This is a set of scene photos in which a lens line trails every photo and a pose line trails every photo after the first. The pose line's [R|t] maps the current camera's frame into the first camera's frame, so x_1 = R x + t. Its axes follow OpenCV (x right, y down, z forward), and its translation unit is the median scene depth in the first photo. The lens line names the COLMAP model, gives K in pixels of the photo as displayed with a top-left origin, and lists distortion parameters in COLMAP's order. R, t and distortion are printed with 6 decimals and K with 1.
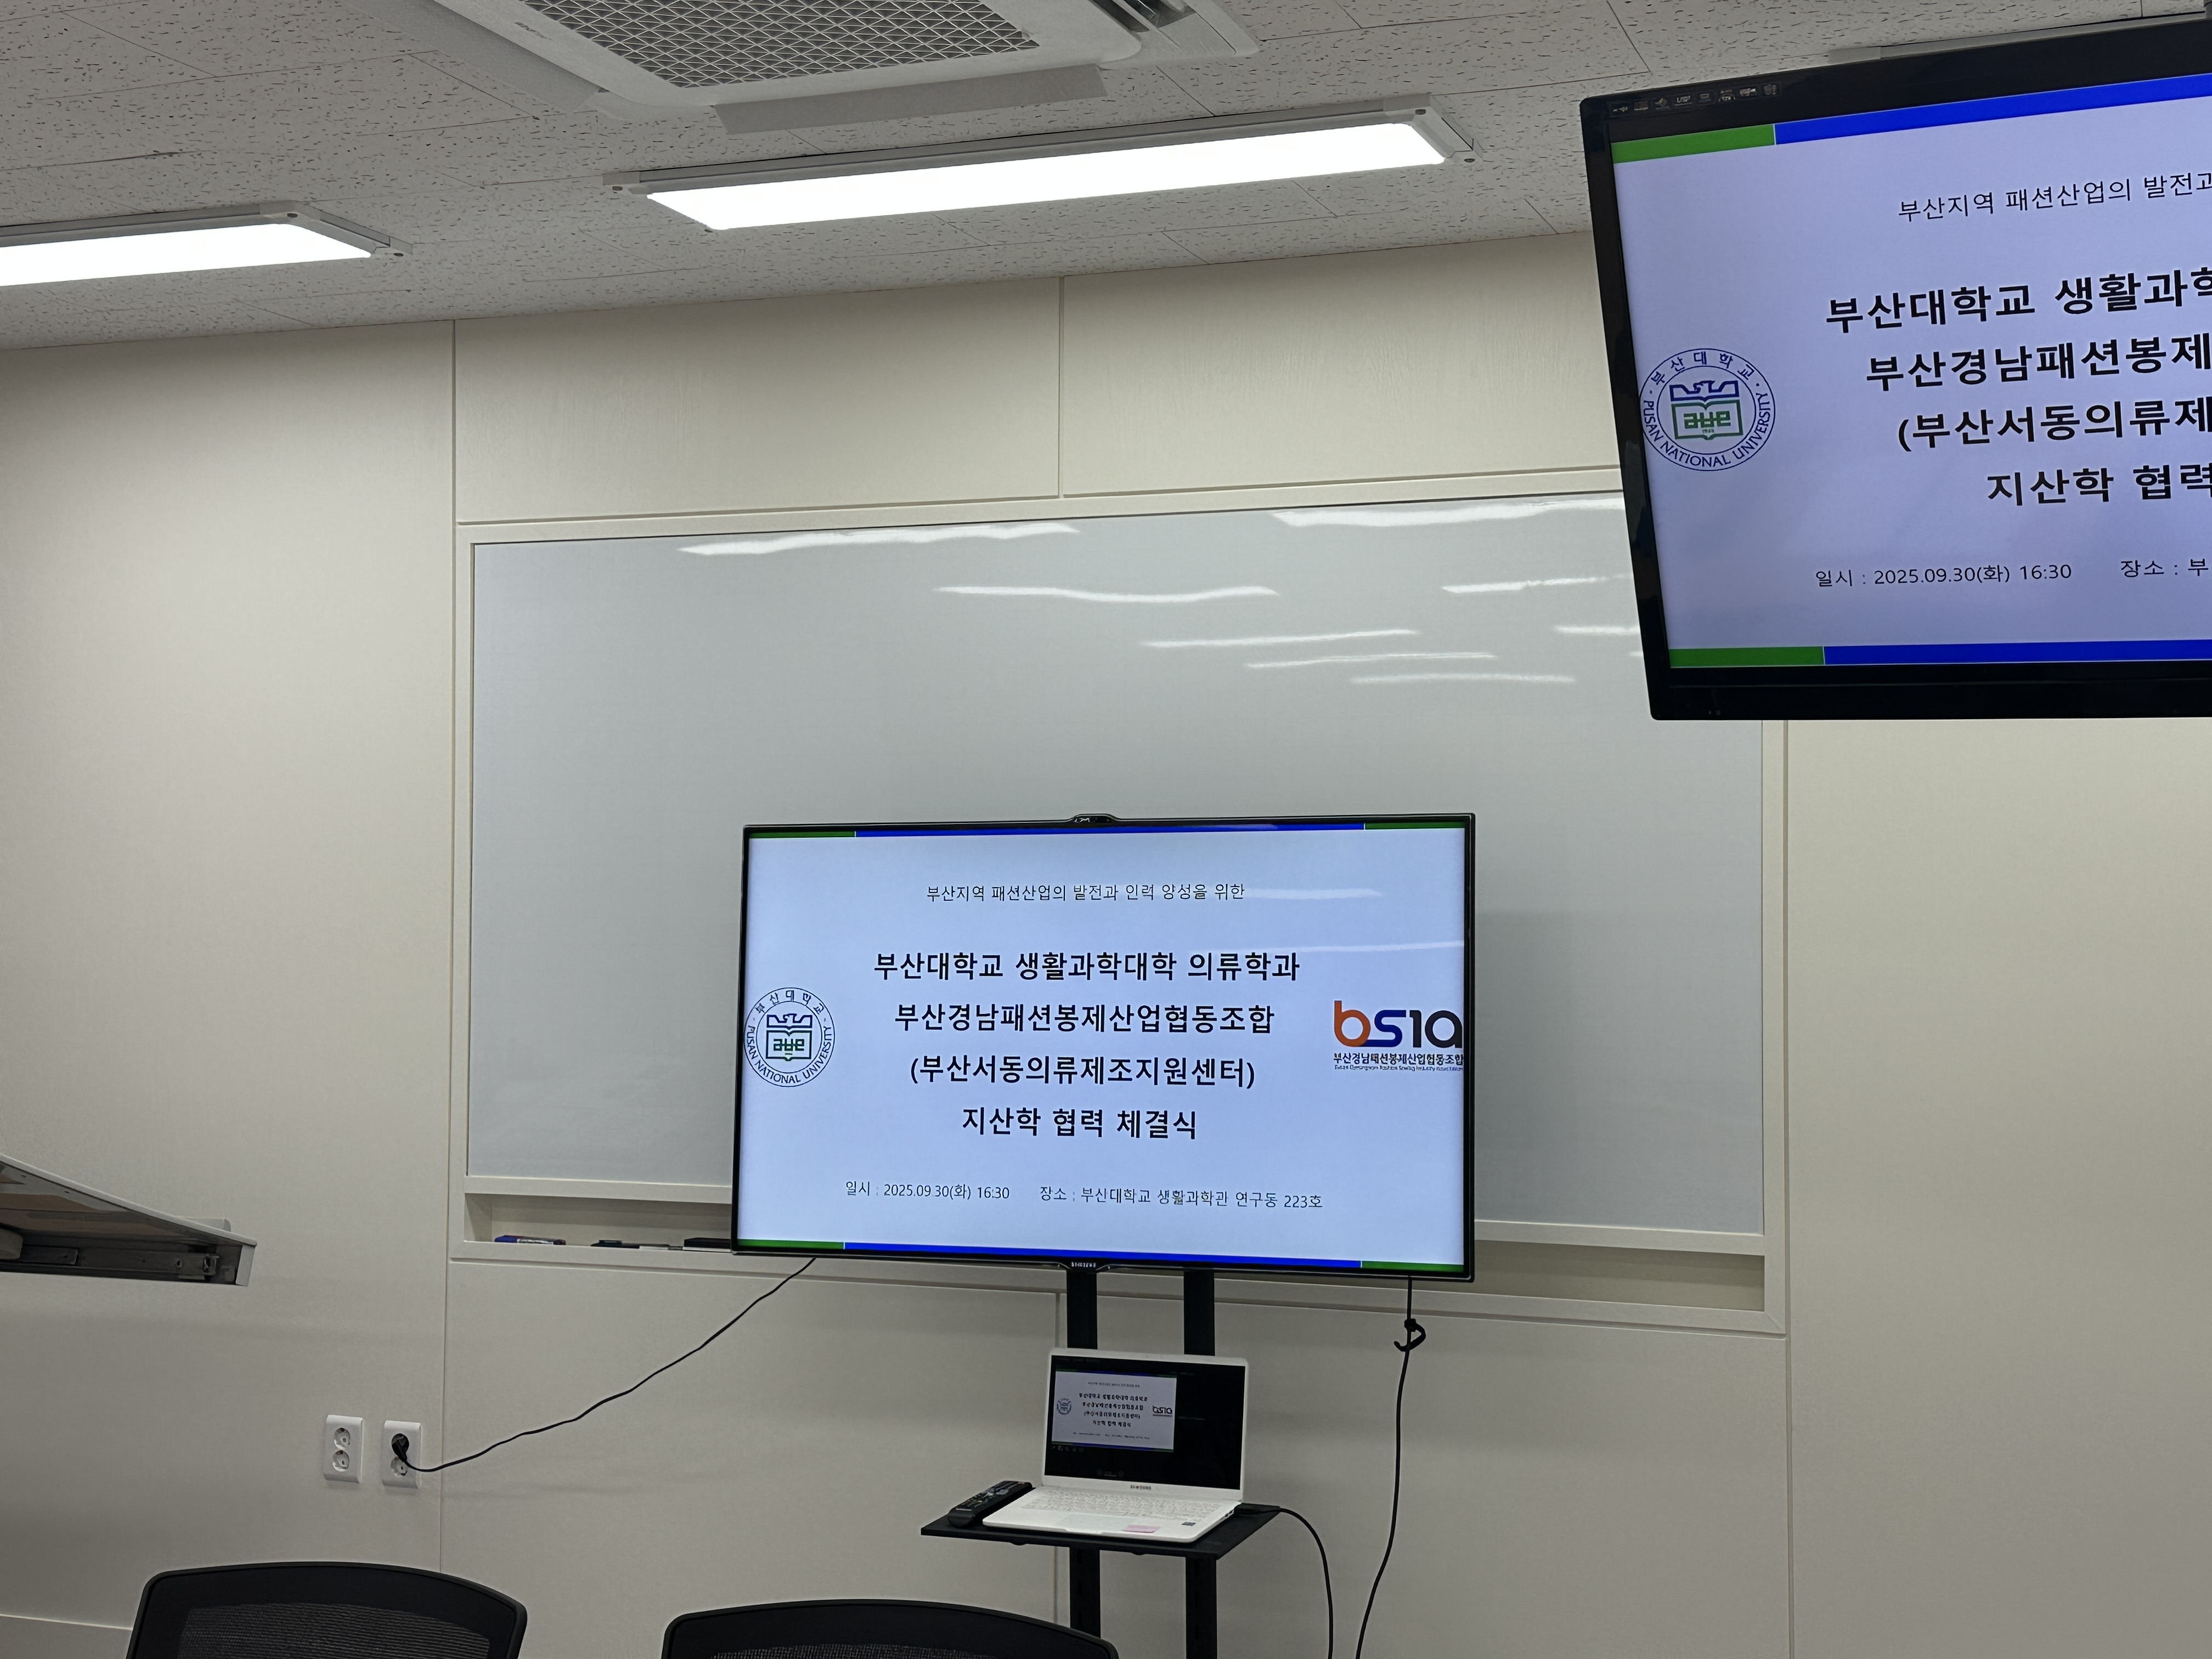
lens RADIAL K [[2825.3, 0, 1106.0], [0, 2825.3, 829.5], [0, 0, 1]] dist [0.125531, -0.458442]
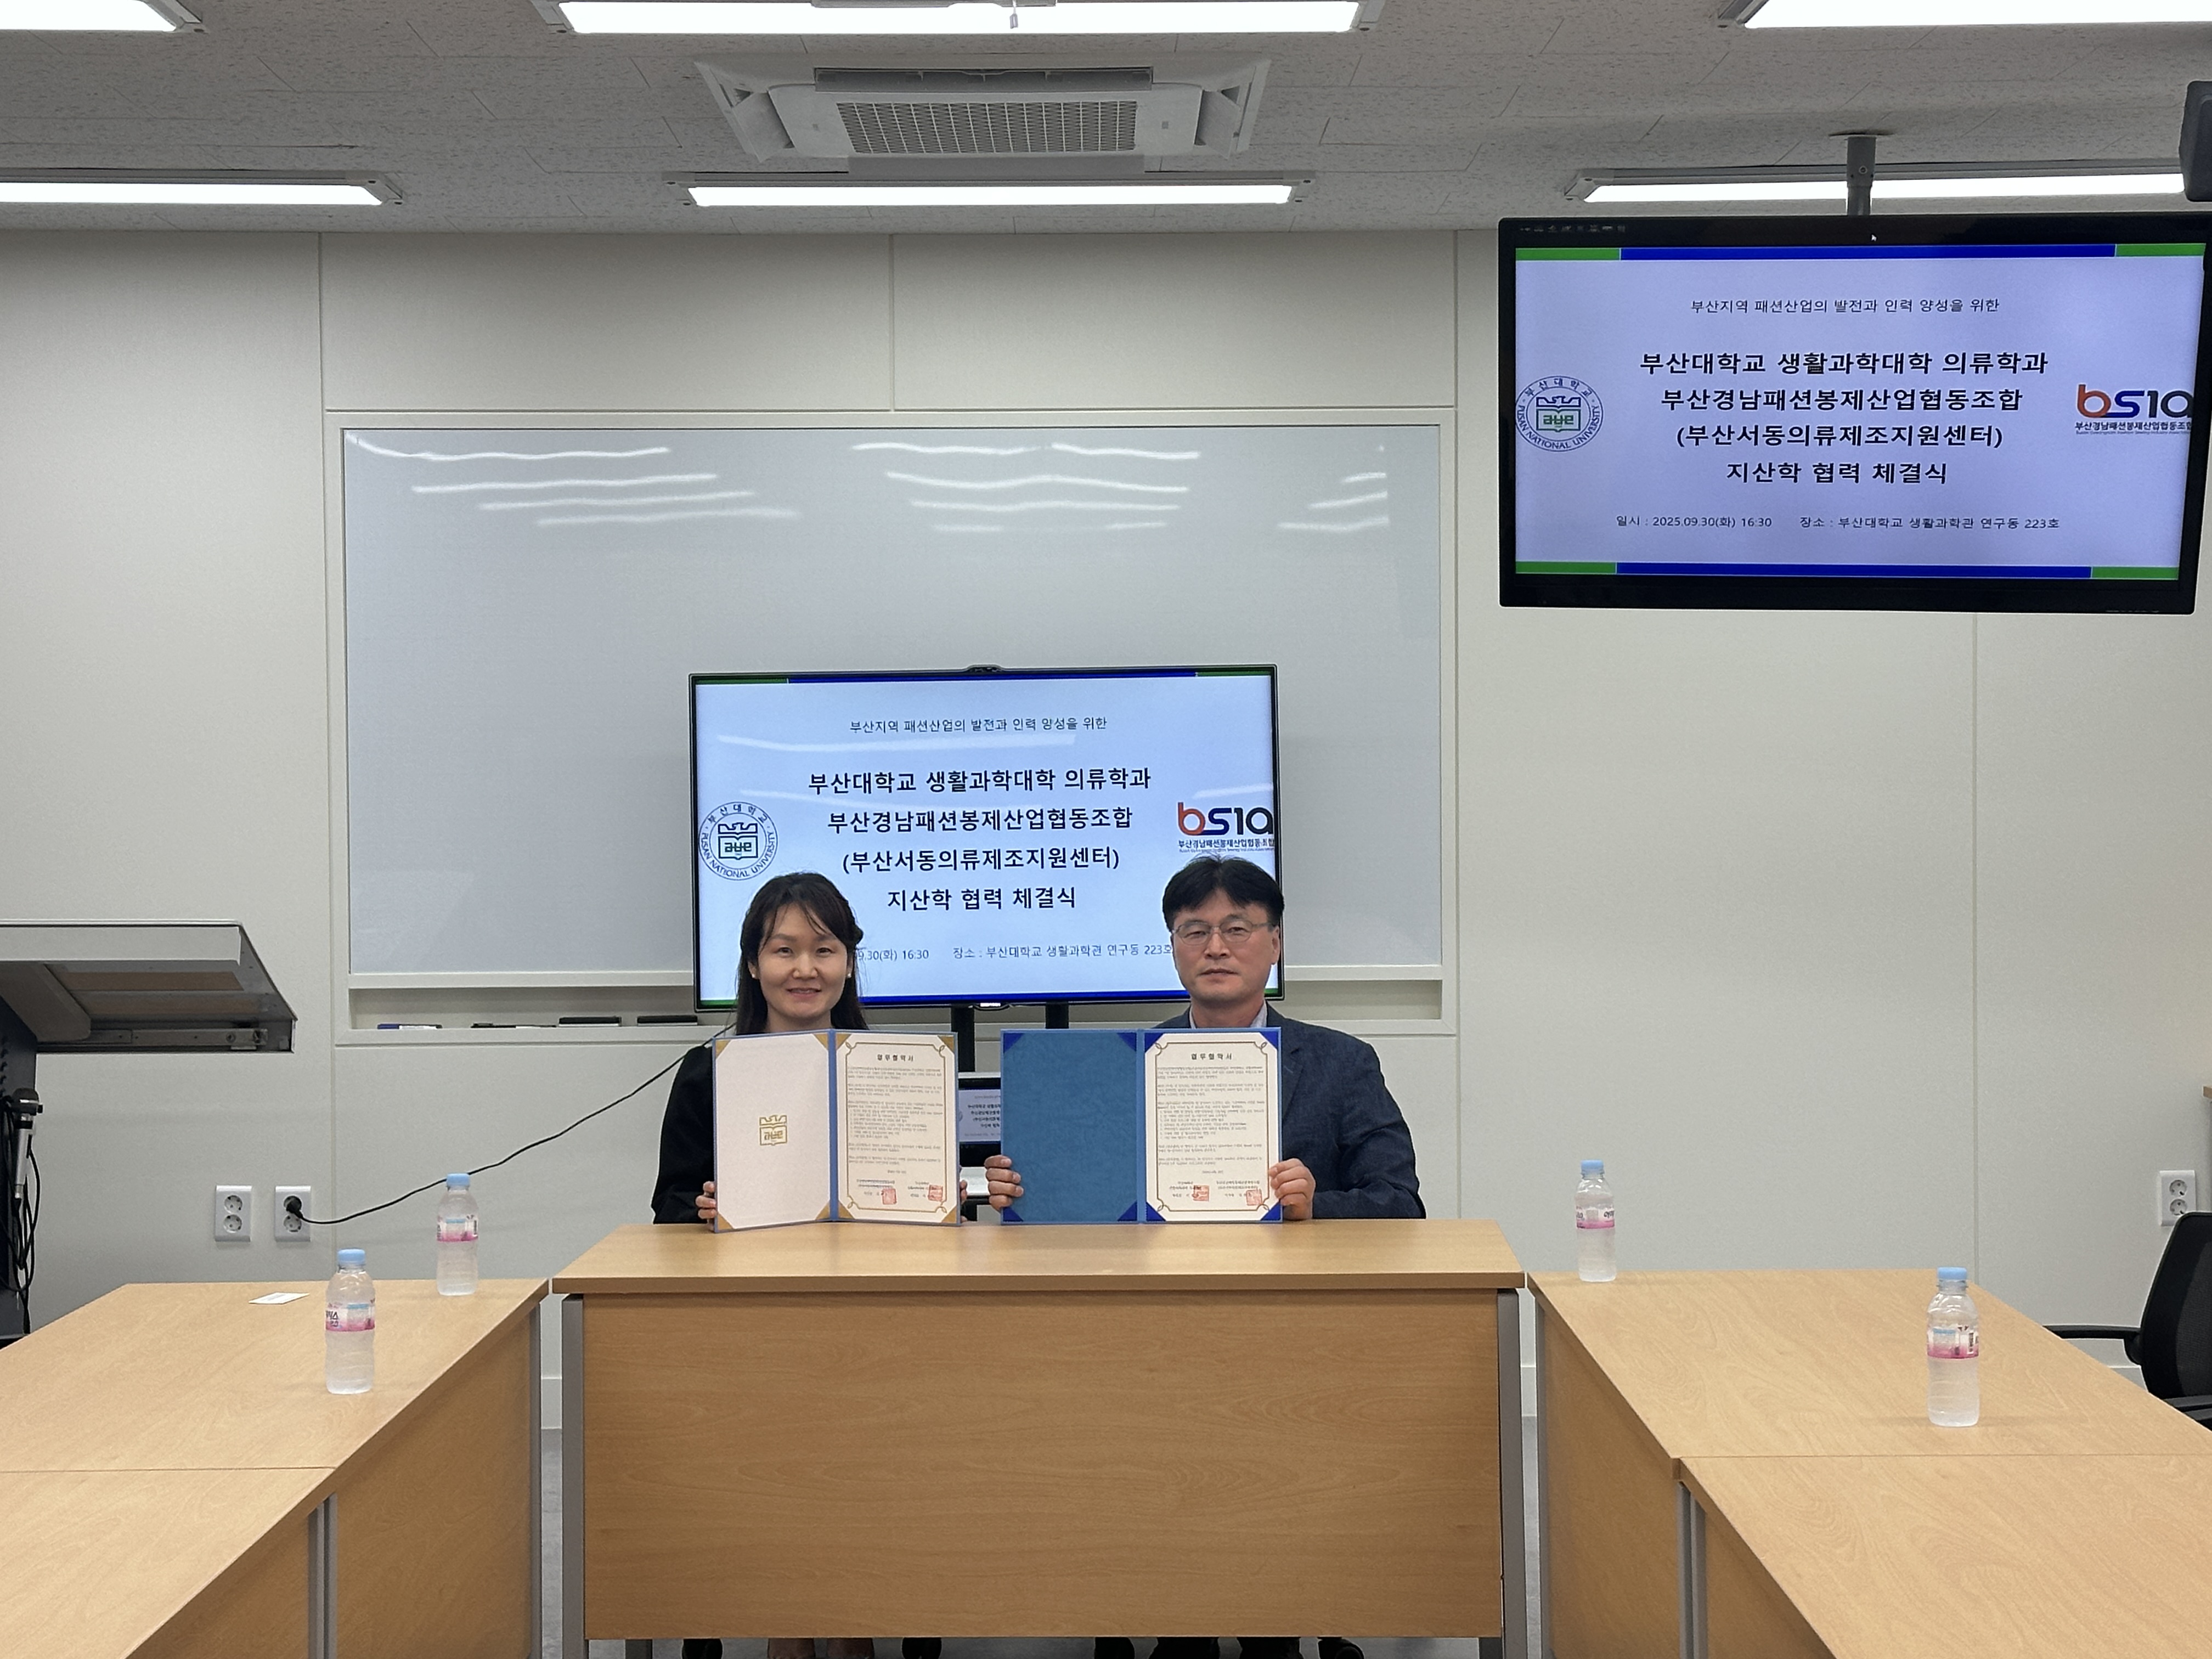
lens RADIAL K [[3774.2, 0, 1106.0], [0, 3774.2, 829.5], [0, 0, 1]] dist [-0.053149, -0.029611]
pose [[0.928234, -0.017687, 0.371576, -0.842671], [0.001711, 0.999062, 0.043280, -0.006971], [-0.371993, -0.039538, 0.927393, -0.904849]]
